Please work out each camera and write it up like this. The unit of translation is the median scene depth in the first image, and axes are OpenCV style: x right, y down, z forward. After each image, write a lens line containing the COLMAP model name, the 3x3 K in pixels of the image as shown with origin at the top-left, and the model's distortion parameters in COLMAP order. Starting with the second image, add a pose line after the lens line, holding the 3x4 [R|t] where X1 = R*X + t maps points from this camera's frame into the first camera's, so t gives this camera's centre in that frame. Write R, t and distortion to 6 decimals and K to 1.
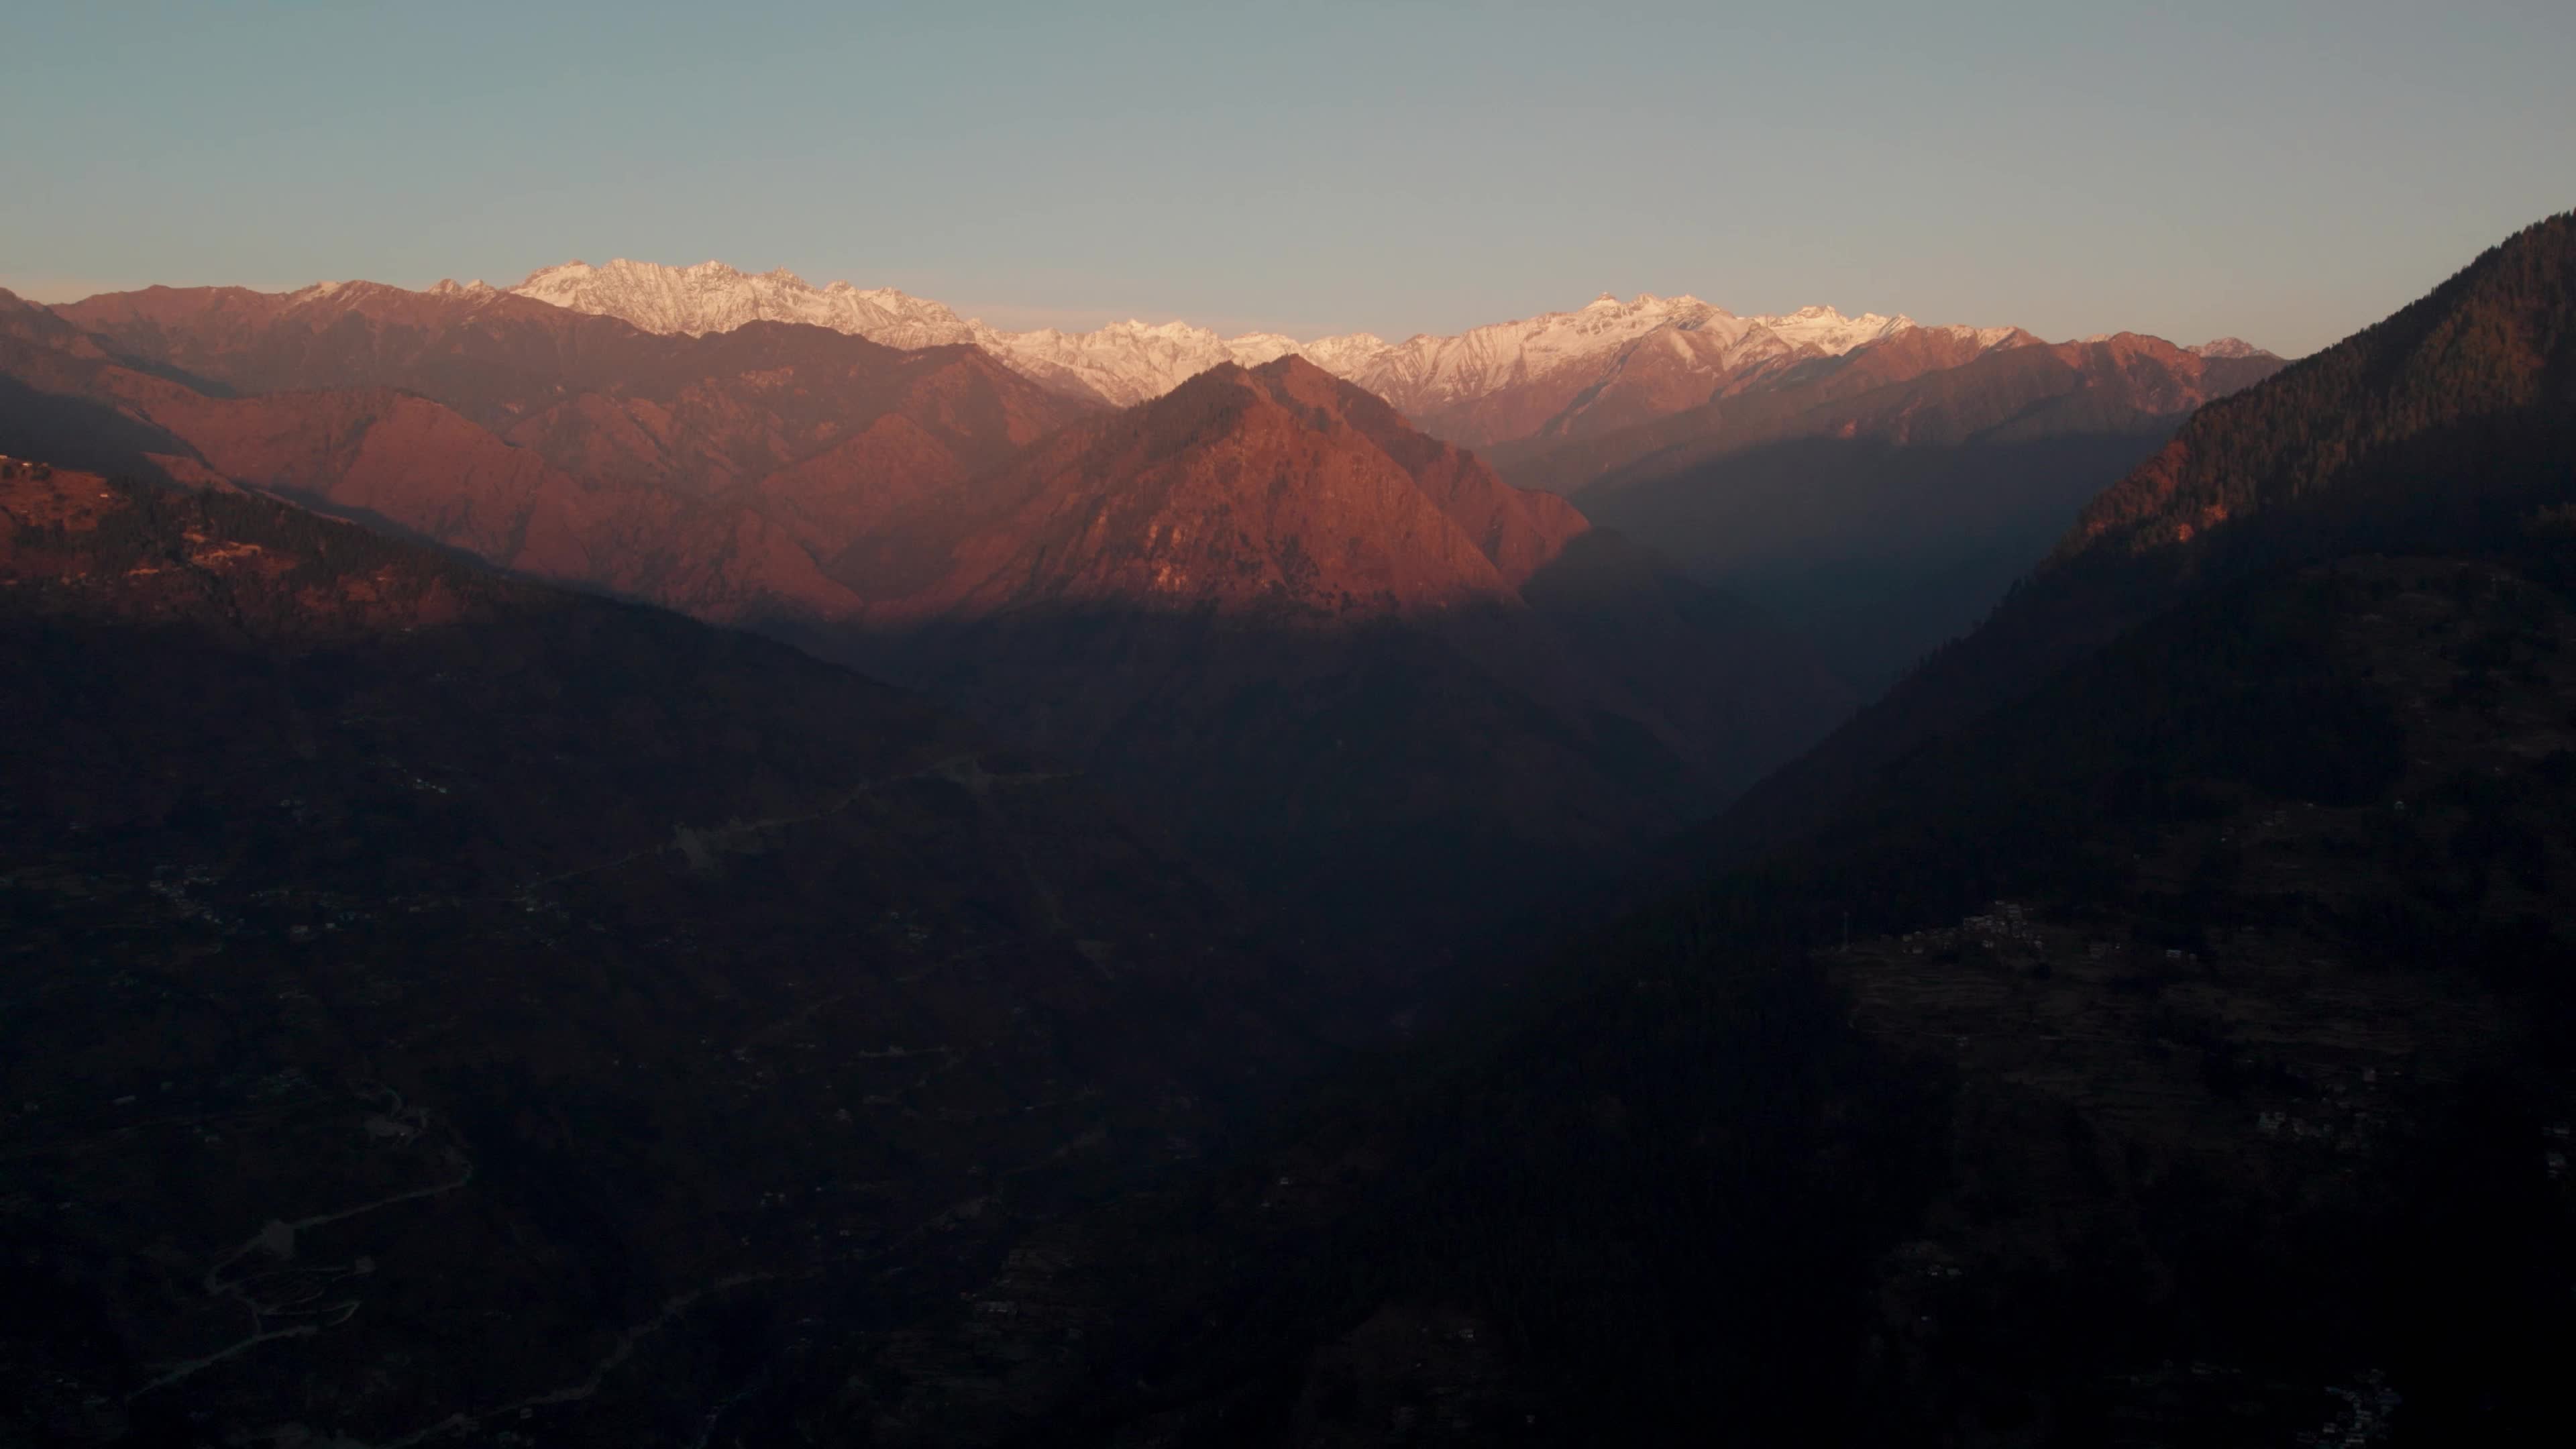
lens RADIAL K [[2339.3, 0, 1290.6], [0, 2339.3, 684.8], [0, 0, 1]] dist [-0.058661, -0.002891]
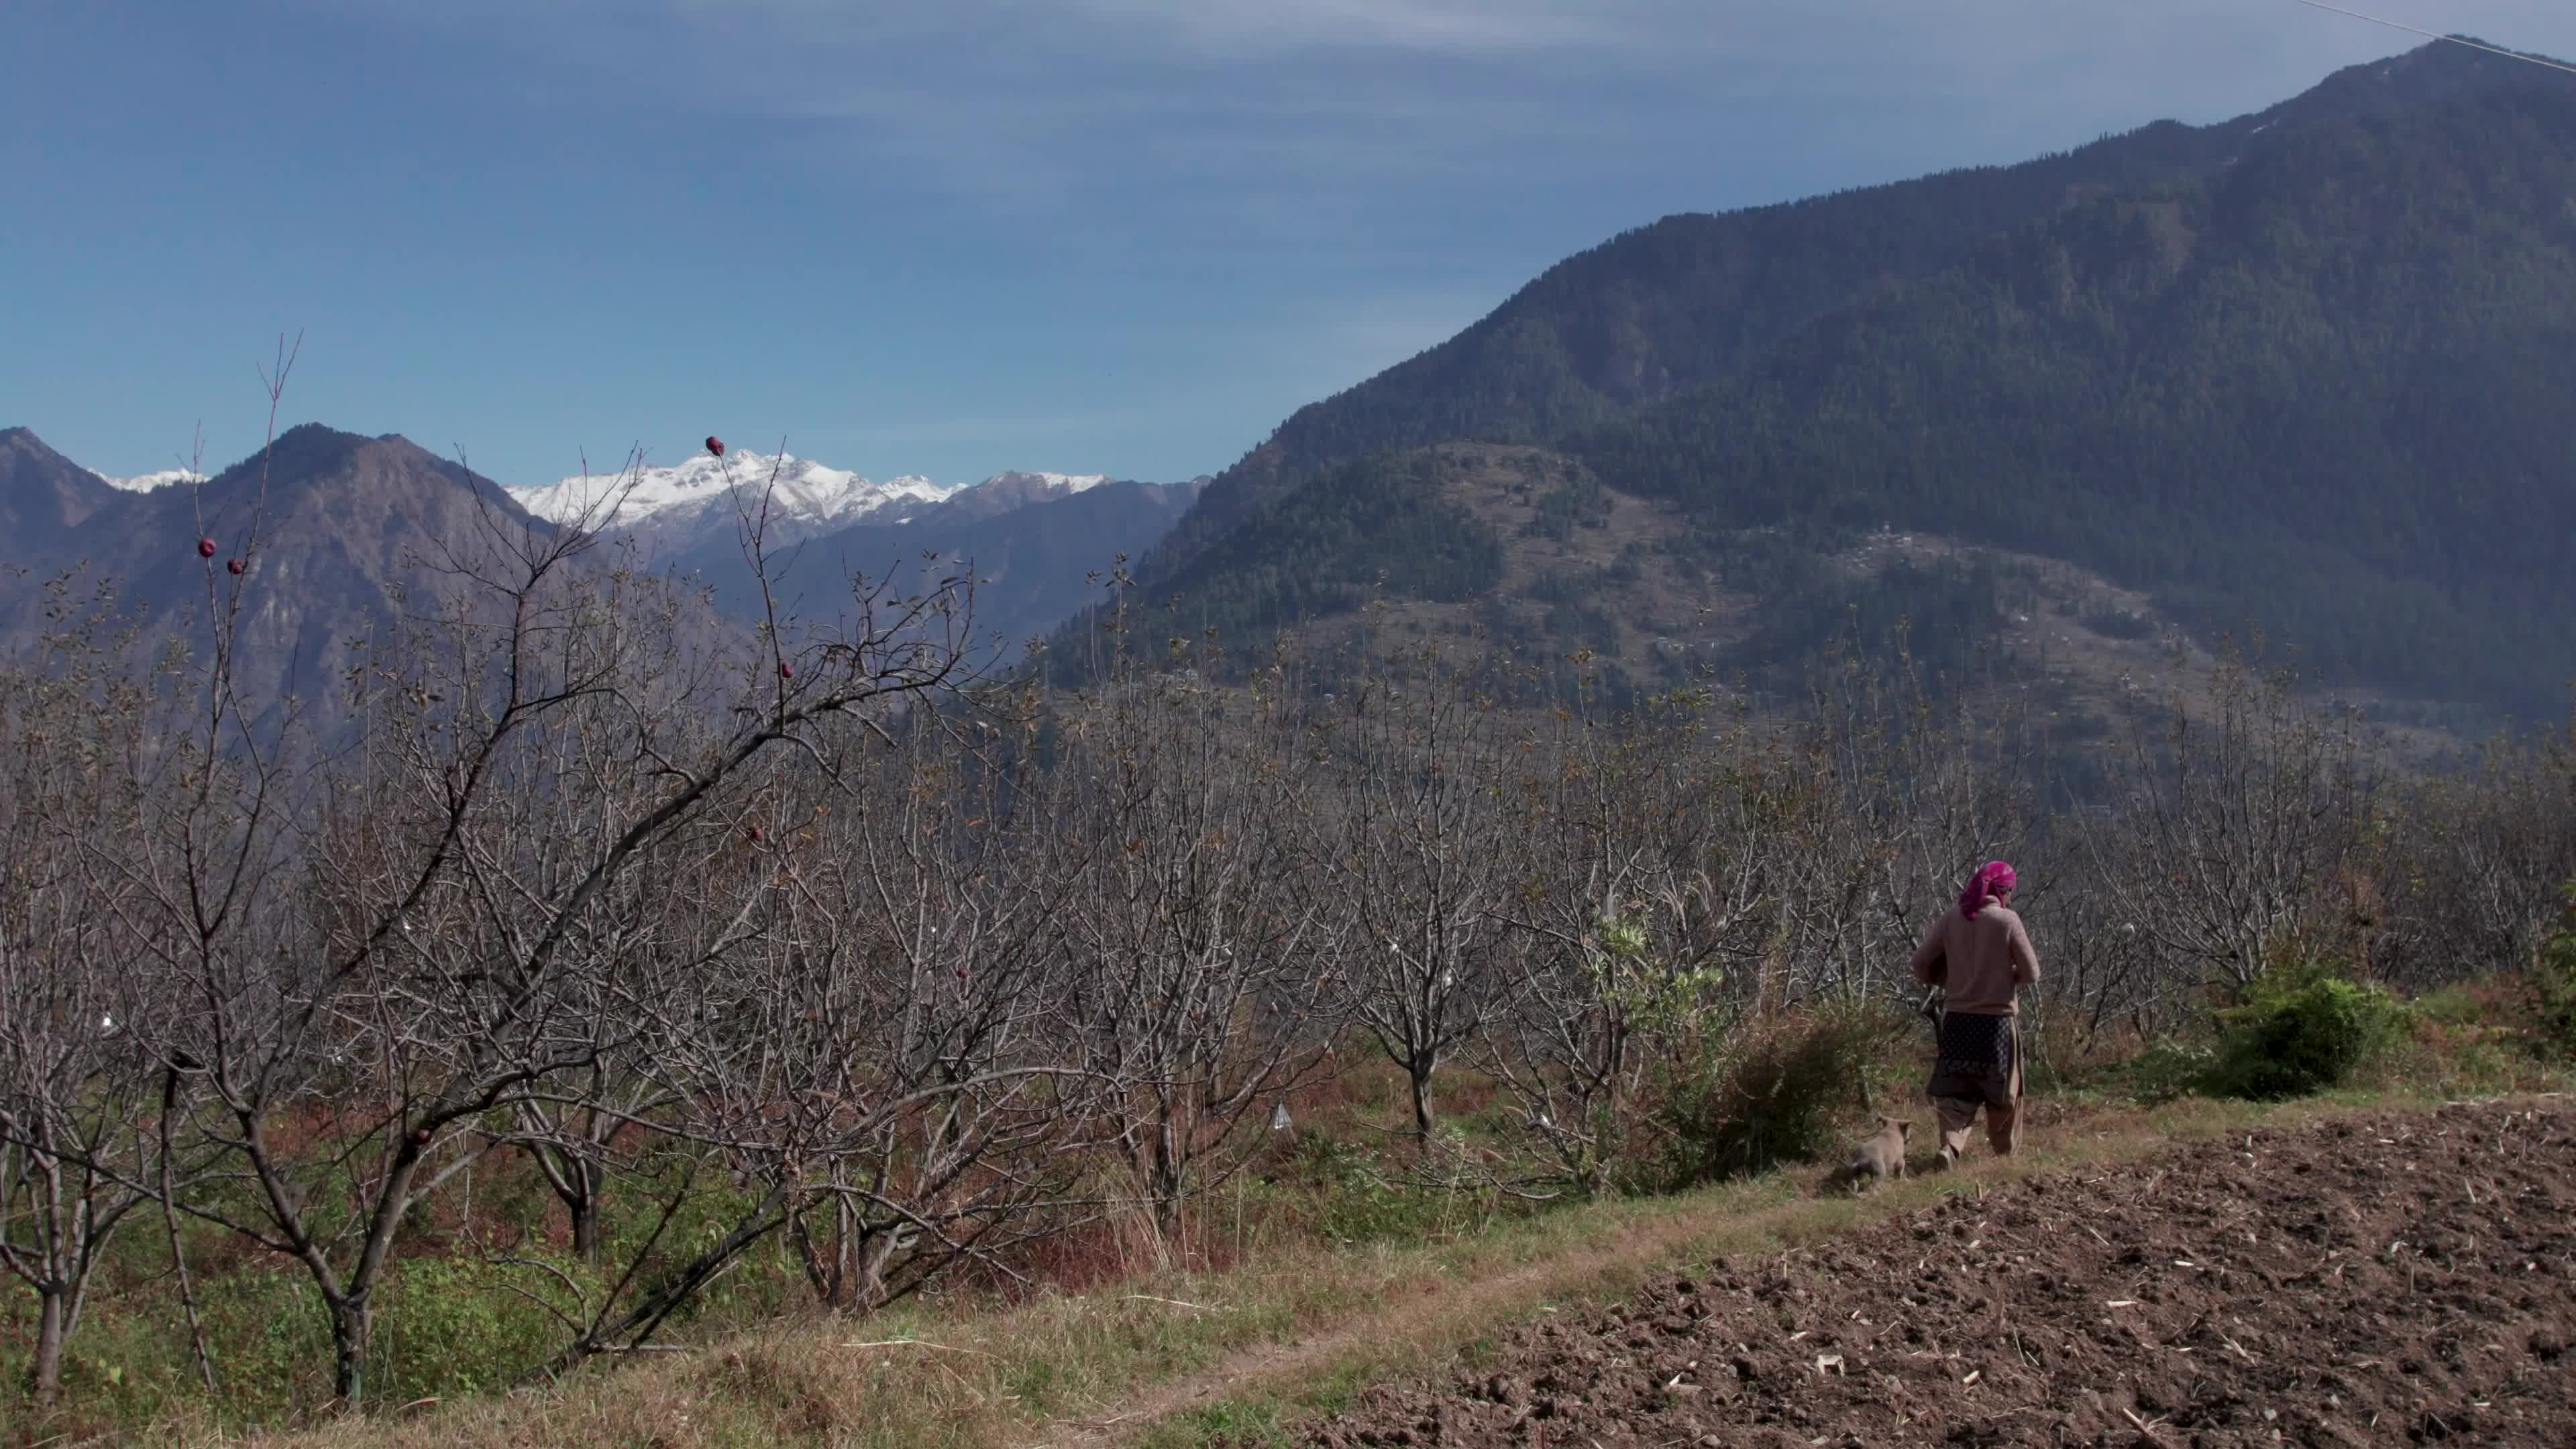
lens RADIAL K [[2339.3, 0, 1304.4], [0, 2339.3, 729.7], [0, 0, 1]] dist [-0.058661, -0.002891]
pose [[0.923450, -0.000400, 0.383719, -0.037856], [0.029749, 0.997064, -0.070554, 0.116951], [-0.382564, 0.076568, 0.920751, -0.026369]]
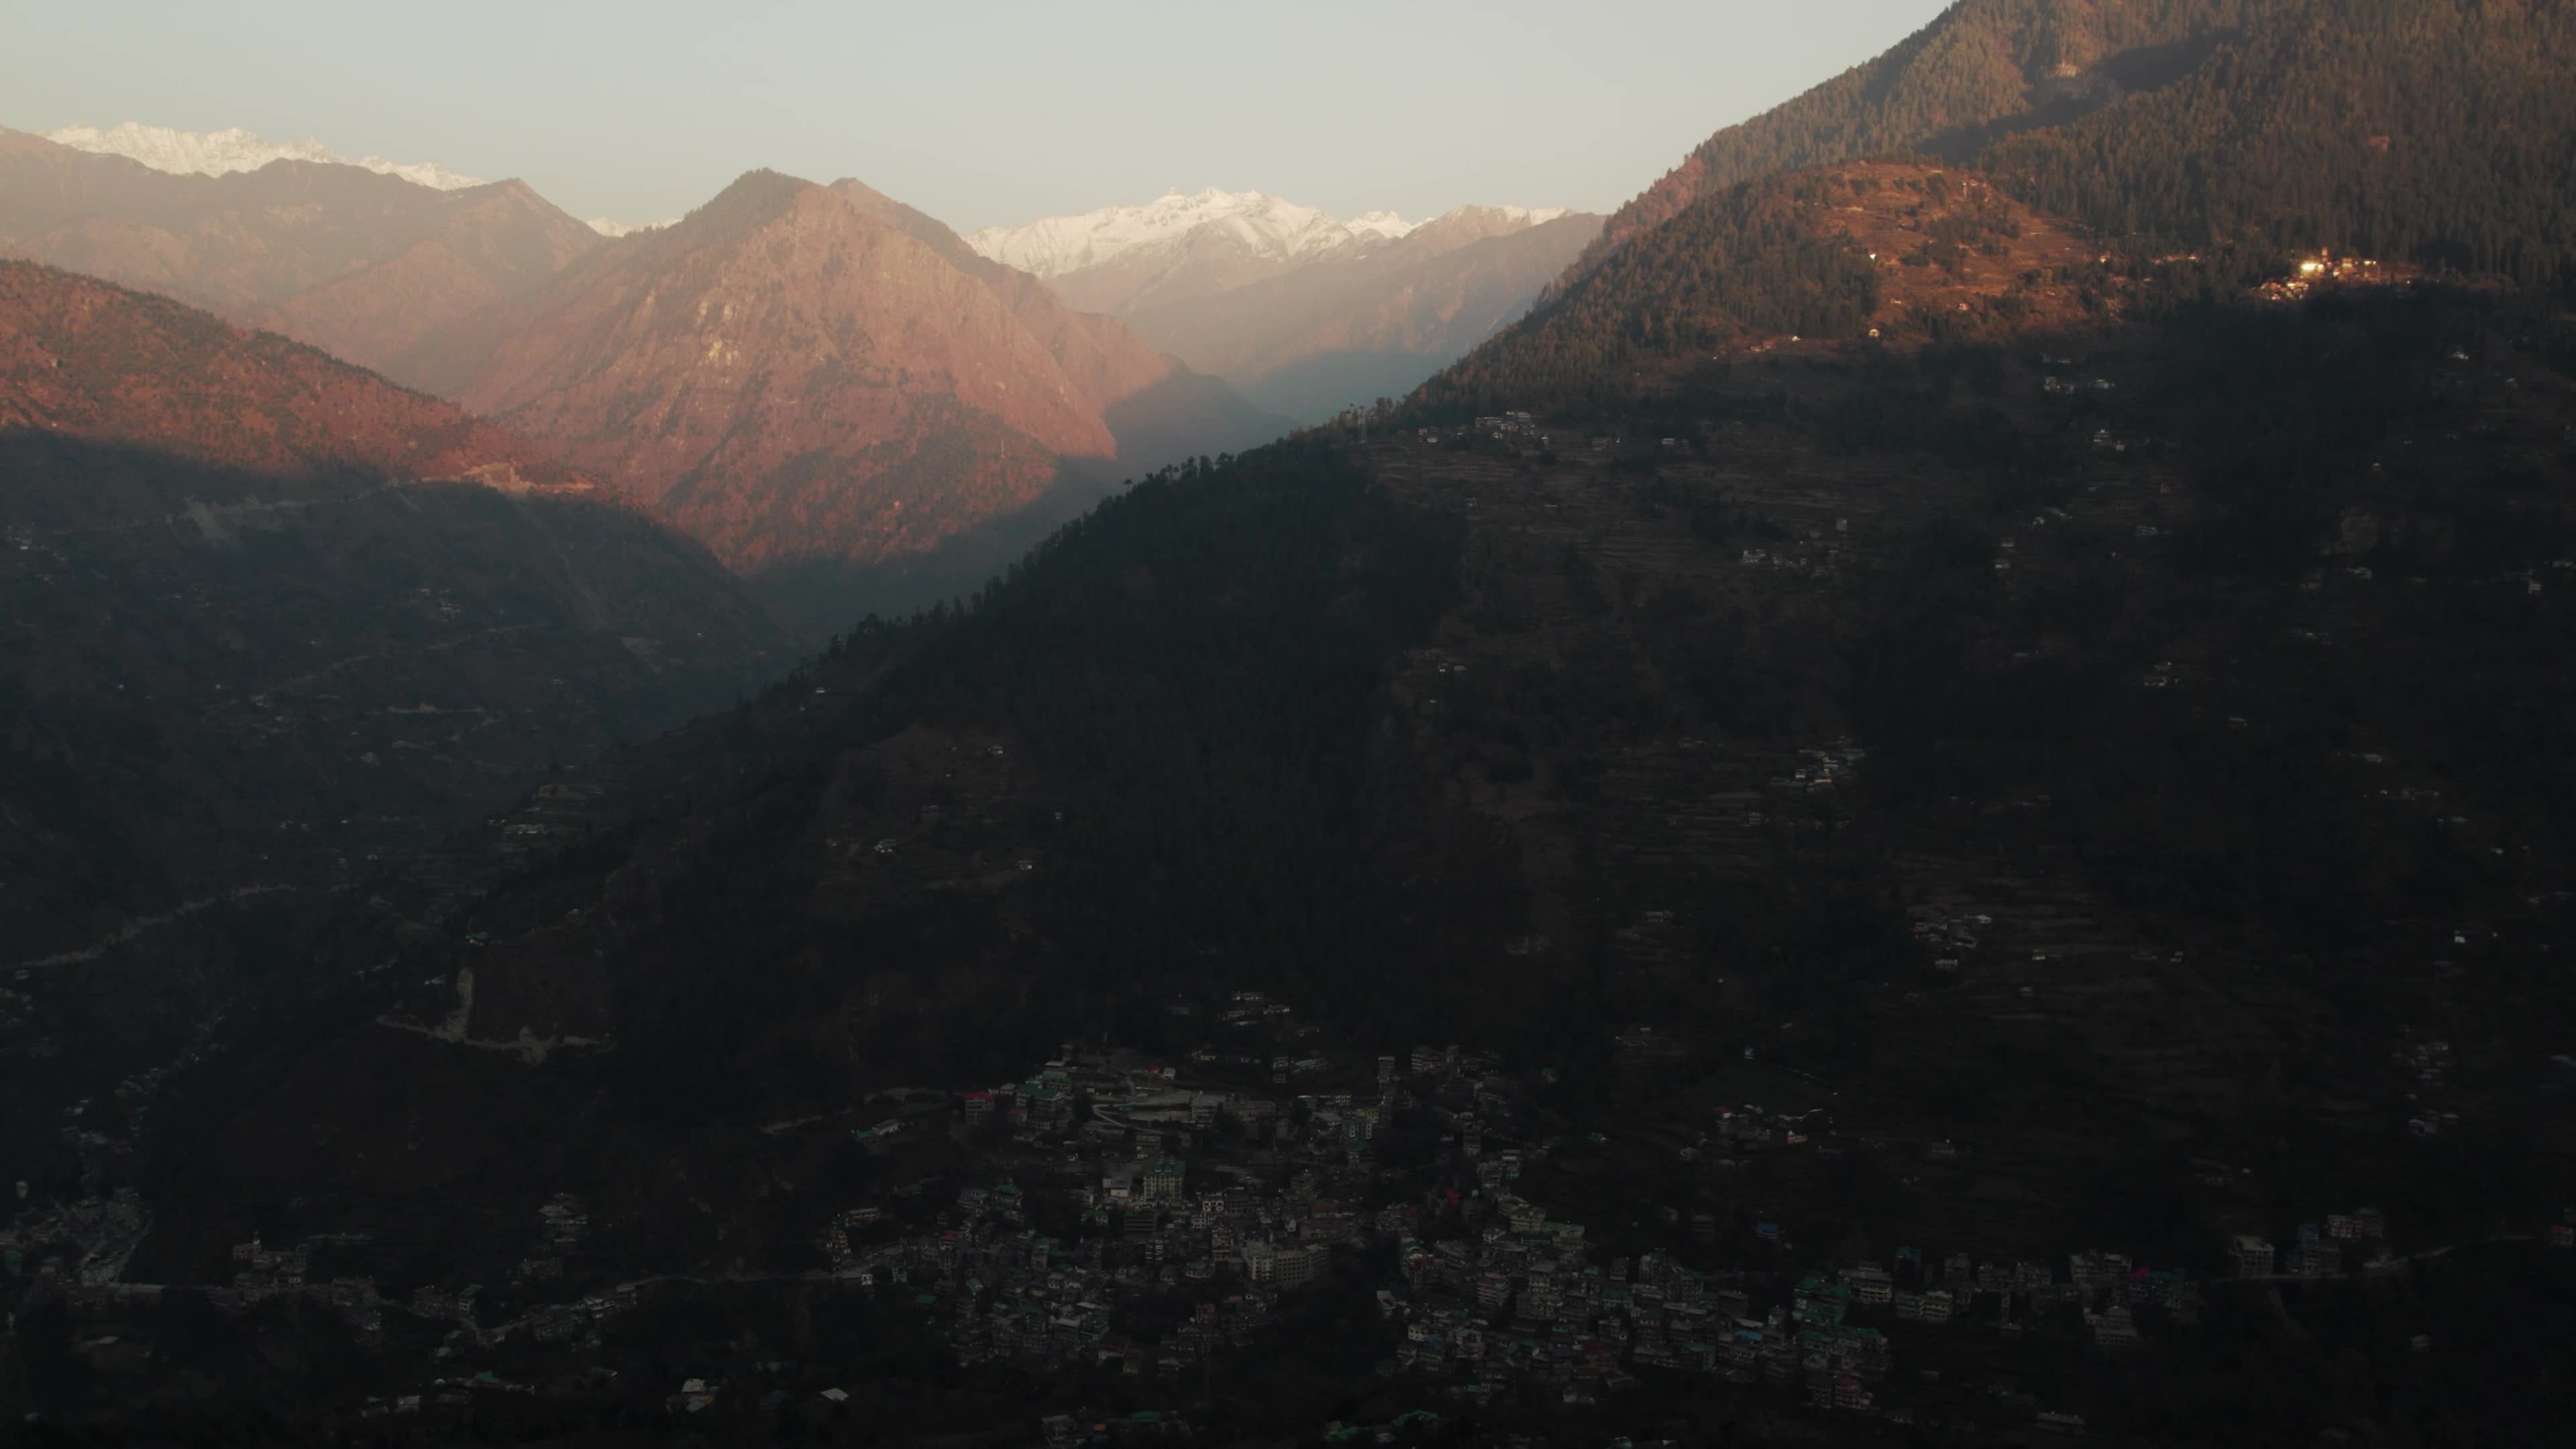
lens RADIAL K [[2339.3, 0, 1303.9], [0, 2339.3, 719.8], [0, 0, 1]] dist [-0.058661, -0.002891]
pose [[0.982890, -0.016034, 0.183494, 0.010188], [0.010228, 0.999418, 0.032542, 0.114189], [-0.183909, -0.030108, 0.982482, -0.013537]]
